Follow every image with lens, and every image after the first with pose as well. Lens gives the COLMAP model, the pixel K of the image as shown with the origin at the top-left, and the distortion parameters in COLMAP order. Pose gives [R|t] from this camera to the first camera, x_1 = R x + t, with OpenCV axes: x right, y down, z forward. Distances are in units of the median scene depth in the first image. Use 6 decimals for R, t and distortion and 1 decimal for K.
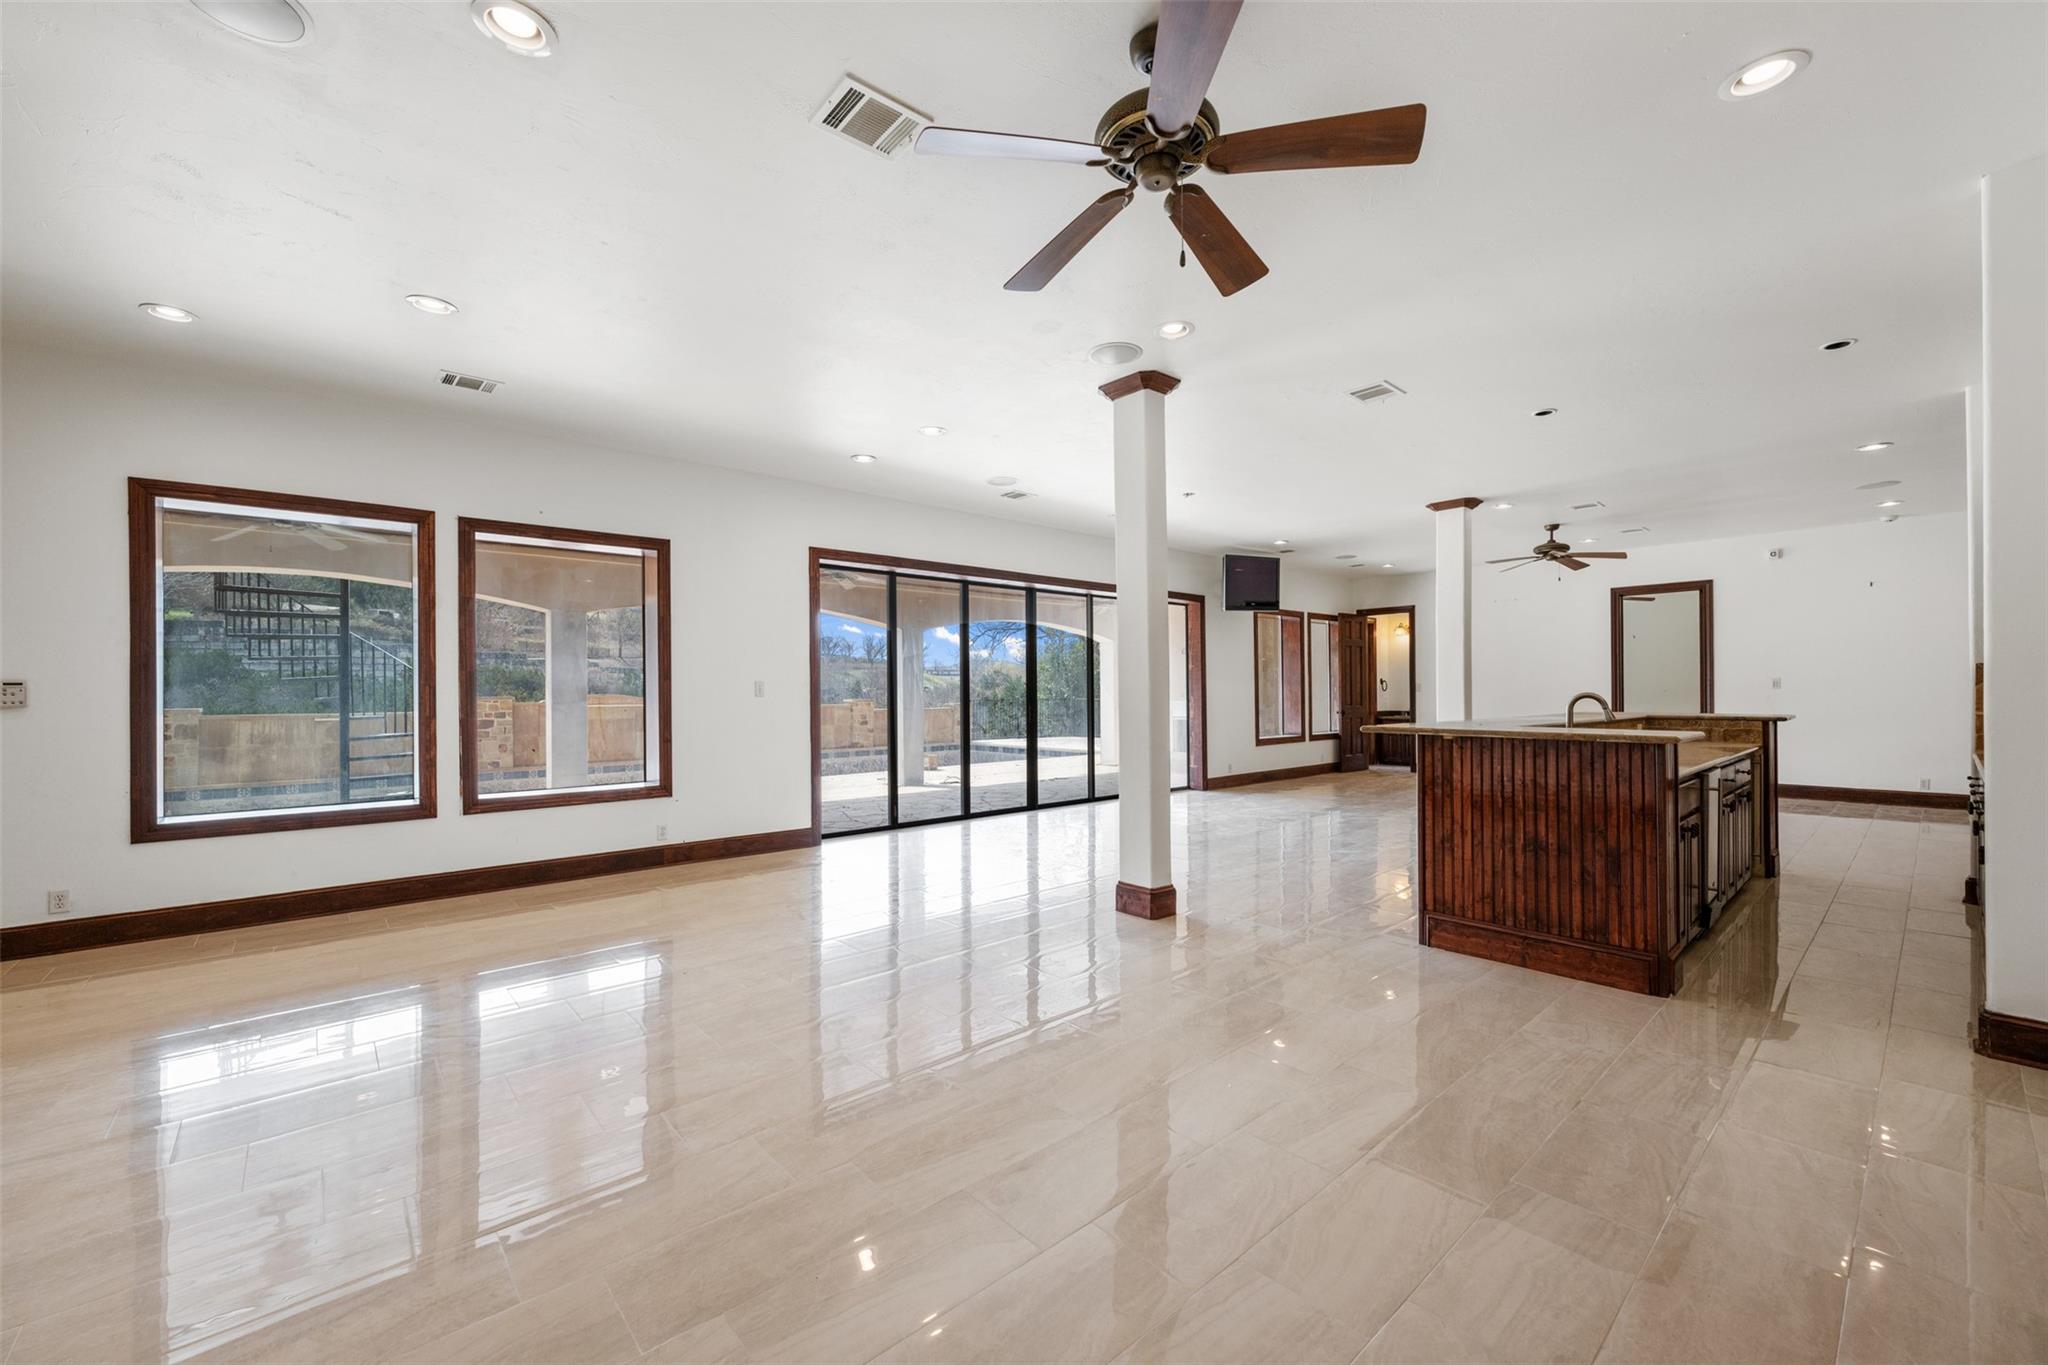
lens RADIAL K [[814.4, 0, 1024.2], [0, 814.4, 691.9], [0, 0, 1]] dist [-0.001645, 0.000261]
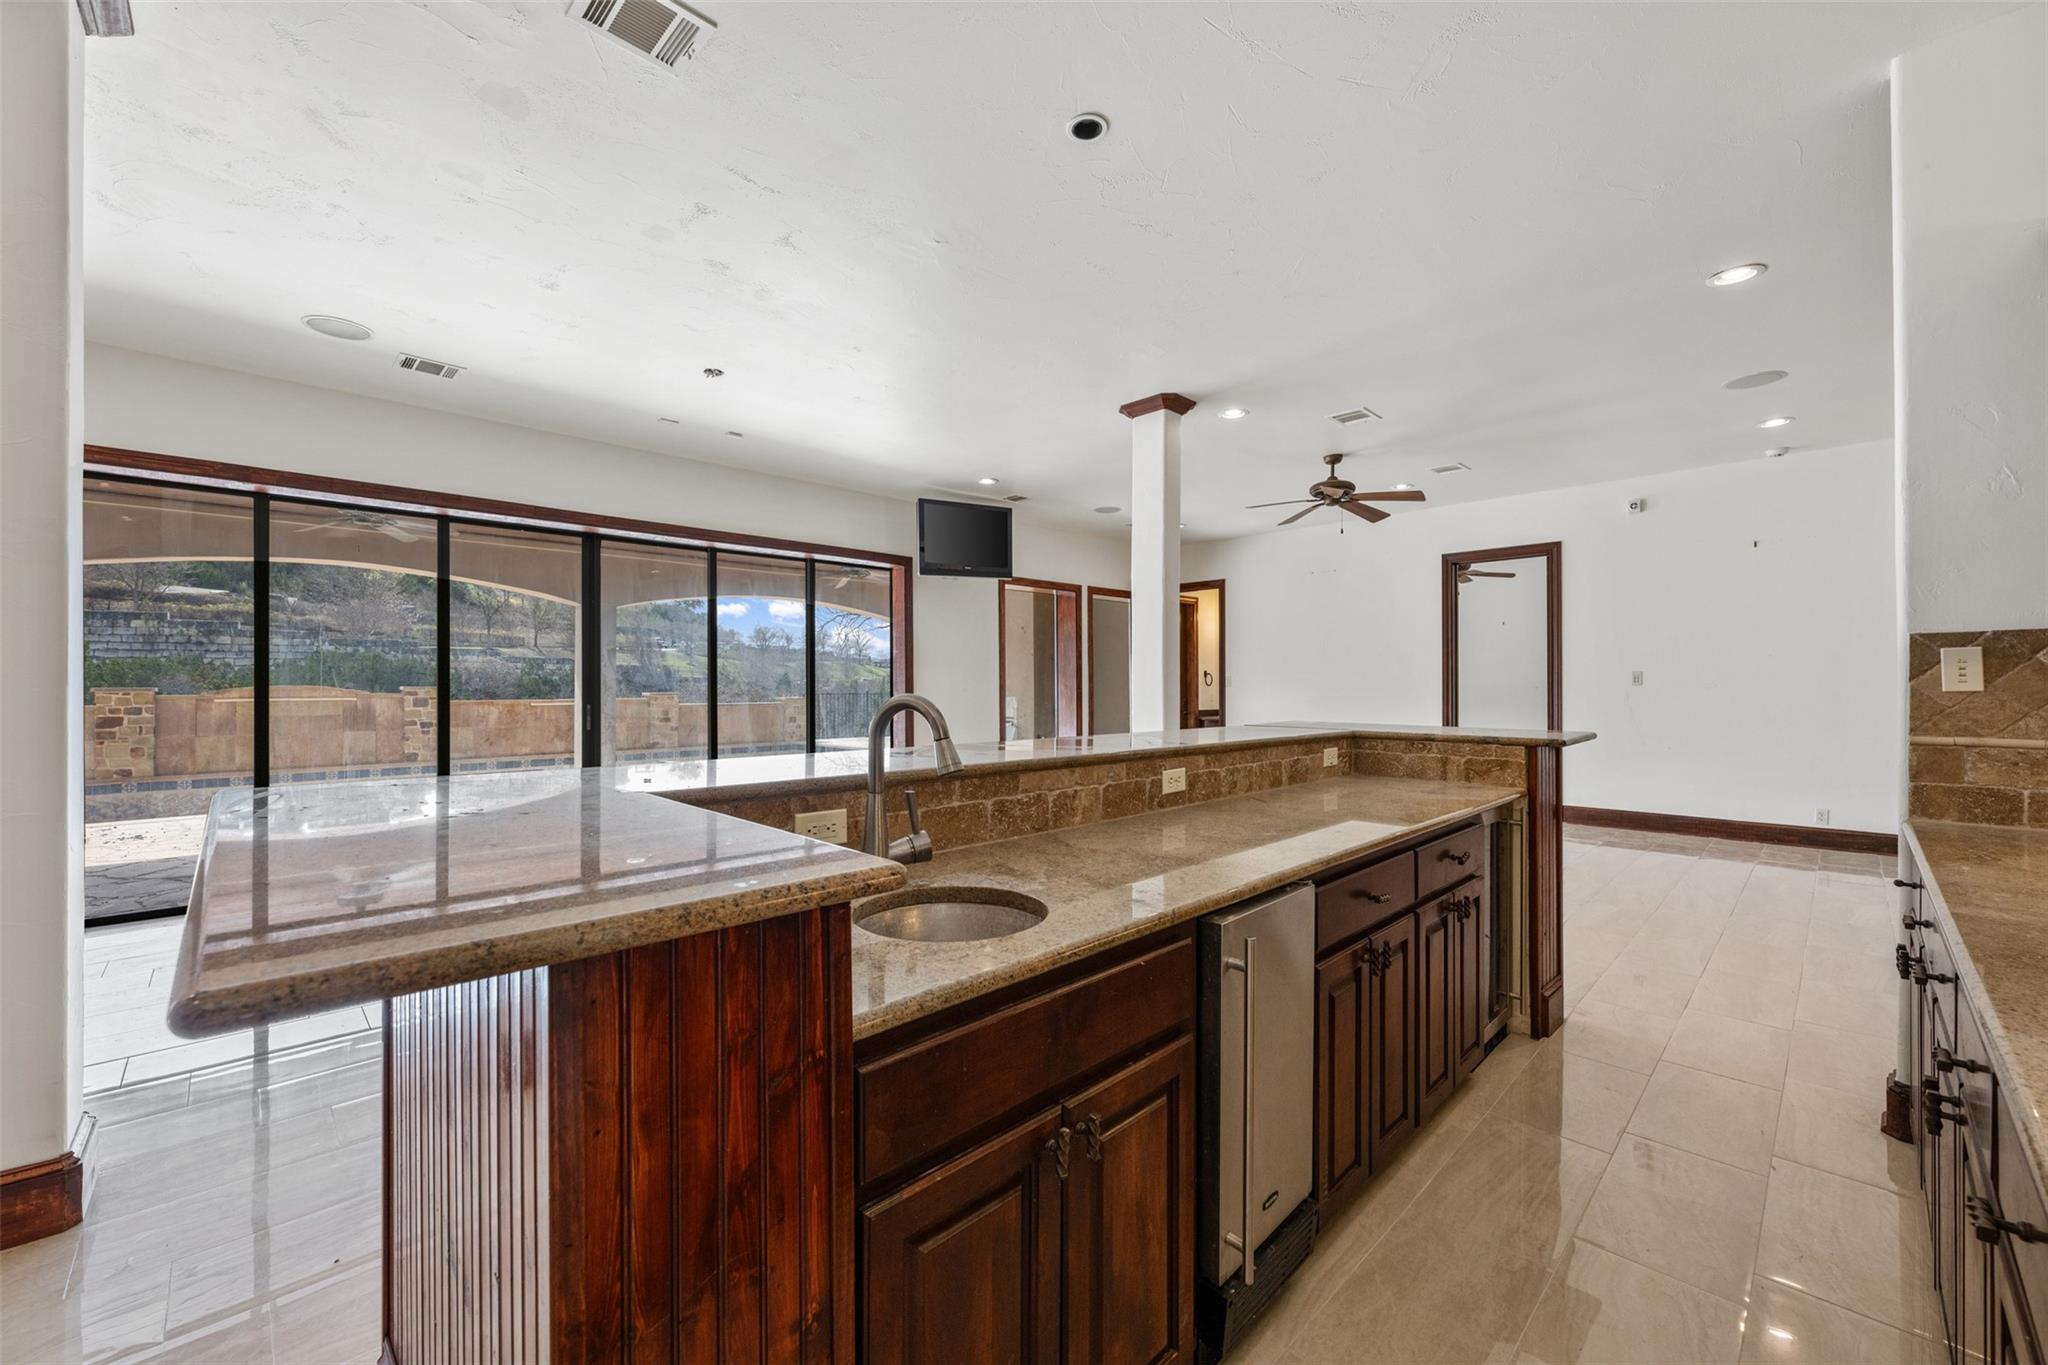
lens RADIAL K [[814.4, 0, 1022.9], [0, 814.4, 684.1], [0, 0, 1]] dist [-0.001645, 0.000261]
pose [[0.998563, 0.004456, 0.053403, 0.315401], [-0.004403, 0.999990, -0.001102, -0.001566], [-0.053407, 0.000865, 0.998572, 0.277935]]
